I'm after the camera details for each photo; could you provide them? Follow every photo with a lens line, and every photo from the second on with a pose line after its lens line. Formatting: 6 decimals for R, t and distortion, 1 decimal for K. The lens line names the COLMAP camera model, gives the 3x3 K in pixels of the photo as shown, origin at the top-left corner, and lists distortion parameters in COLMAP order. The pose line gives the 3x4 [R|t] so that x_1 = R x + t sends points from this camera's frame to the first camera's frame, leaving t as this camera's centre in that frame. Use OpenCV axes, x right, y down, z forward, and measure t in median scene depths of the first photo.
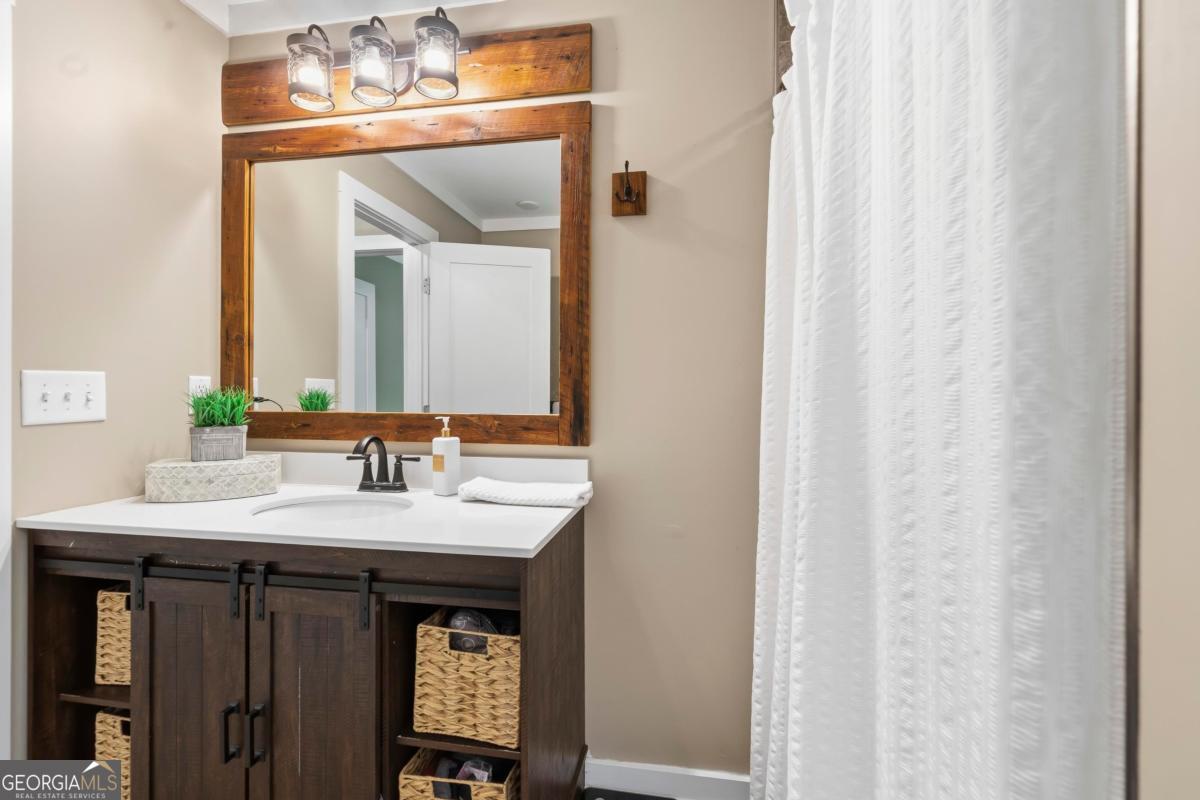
lens RADIAL K [[519.7, 0, 601.0], [0, 519.7, 391.6], [0, 0, 1]] dist [-0.004571, 0.000052]
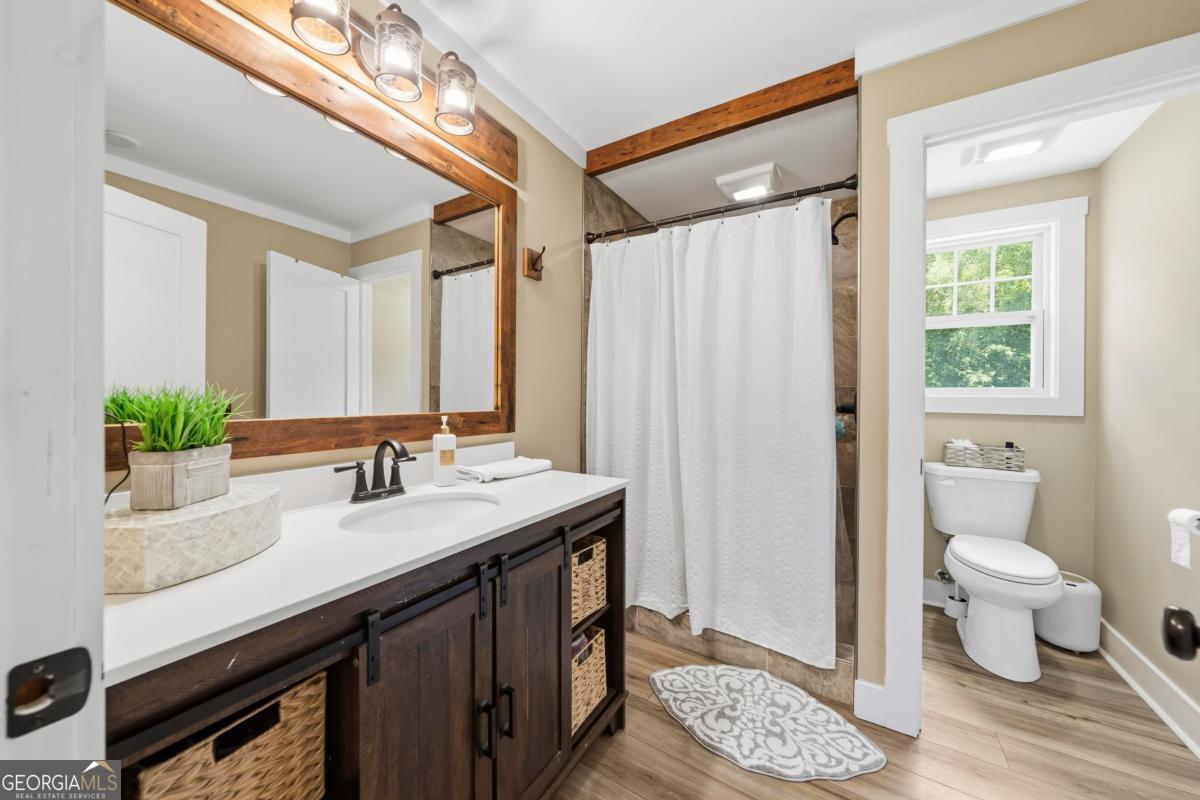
lens RADIAL K [[416.3, 0, 598.7], [0, 416.3, 393.5], [0, 0, 1]] dist [-0.001174, 0.000283]
pose [[0.376641, 0.004451, 0.926349, -0.992804], [-0.006929, 0.999974, -0.001987, -0.000099], [-0.926333, -0.005670, 0.376662, 0.352416]]
